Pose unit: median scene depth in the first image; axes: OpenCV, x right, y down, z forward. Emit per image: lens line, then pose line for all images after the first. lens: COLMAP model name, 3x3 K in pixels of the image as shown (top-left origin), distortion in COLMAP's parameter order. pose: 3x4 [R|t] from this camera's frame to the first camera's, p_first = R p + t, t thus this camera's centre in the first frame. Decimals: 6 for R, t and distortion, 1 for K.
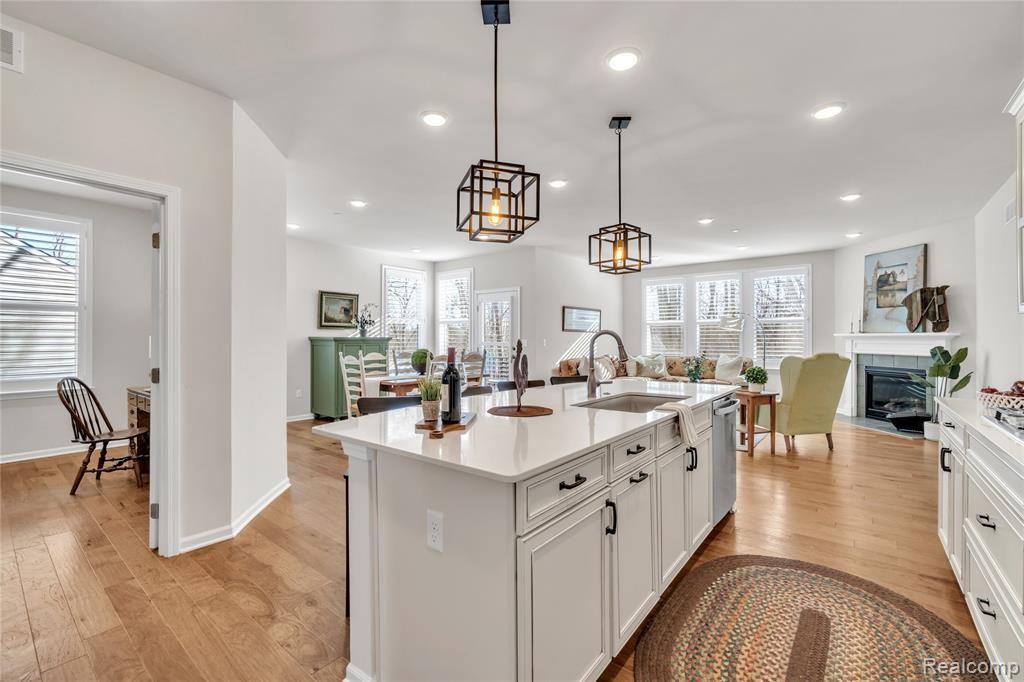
lens RADIAL K [[442.5, 0, 509.3], [0, 442.5, 340.6], [0, 0, 1]] dist [-0.007022, 0.000895]
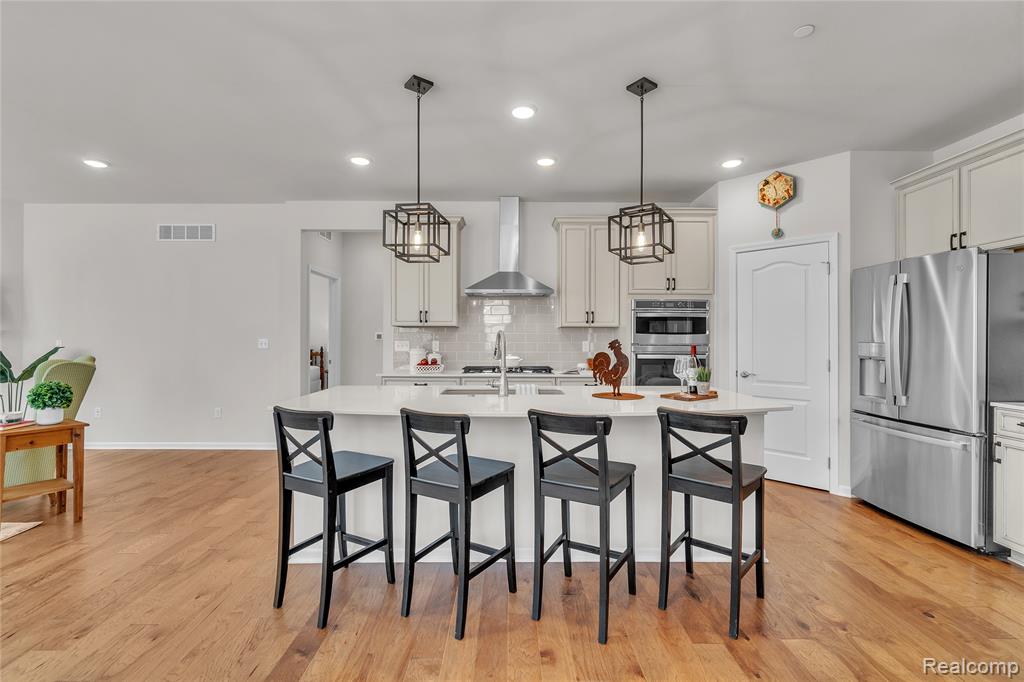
lens RADIAL K [[442.5, 0, 514.5], [0, 442.5, 340.5], [0, 0, 1]] dist [-0.007022, 0.000895]
pose [[-0.632709, -0.004548, 0.774377, -0.259411], [-0.002123, 0.999989, 0.004138, -0.002222], [-0.774387, 0.000974, -0.632711, 0.687111]]
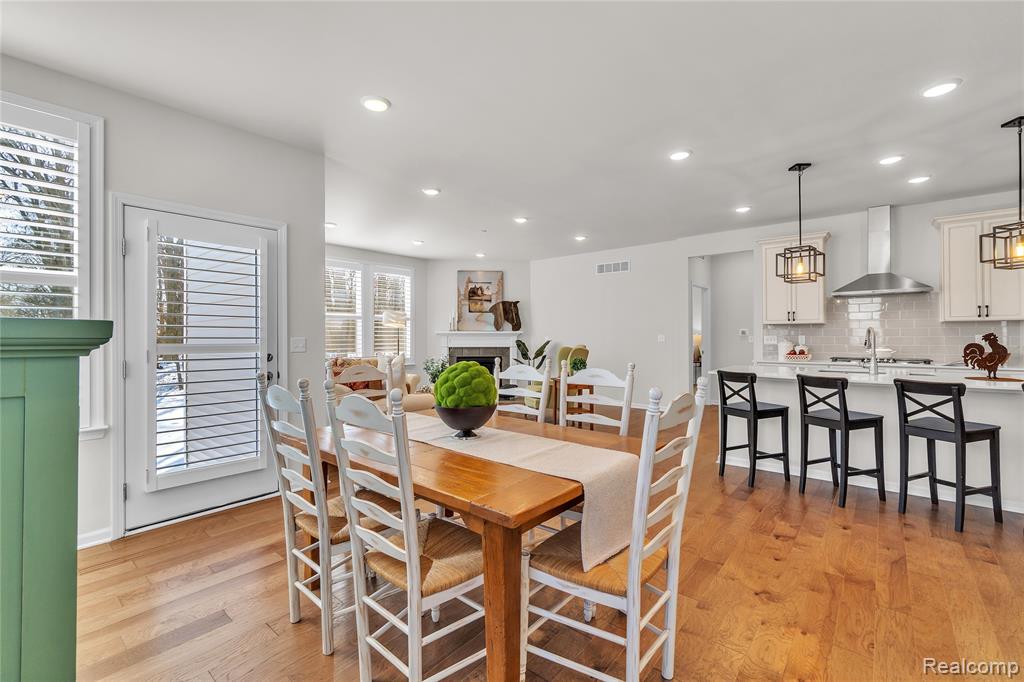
lens RADIAL K [[442.5, 0, 510.4], [0, 442.5, 336.1], [0, 0, 1]] dist [-0.007022, 0.000895]
pose [[0.030993, -0.001012, 0.999519, -0.529346], [0.007232, 0.999974, 0.000788, -0.002347], [-0.999493, 0.007204, 0.031000, 0.894569]]
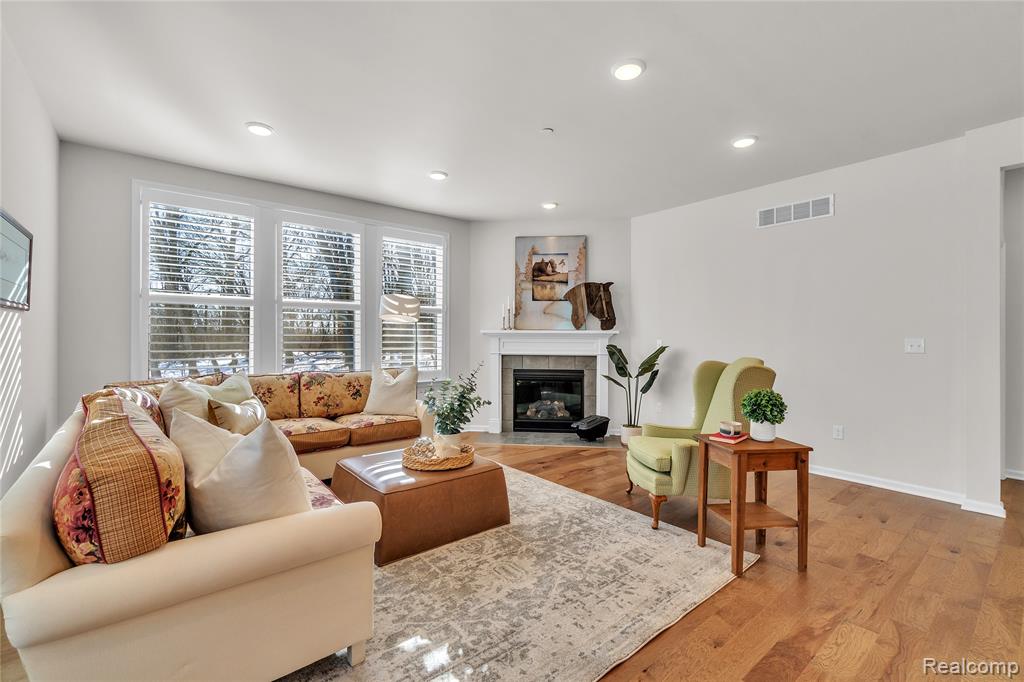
lens RADIAL K [[442.5, 0, 516.9], [0, 442.5, 337.2], [0, 0, 1]] dist [-0.007022, 0.000895]
pose [[0.201155, 0.000272, 0.979559, -0.009625], [0.000509, 1.000000, -0.000383, -0.003058], [-0.979559, 0.000576, 0.201154, 0.919416]]
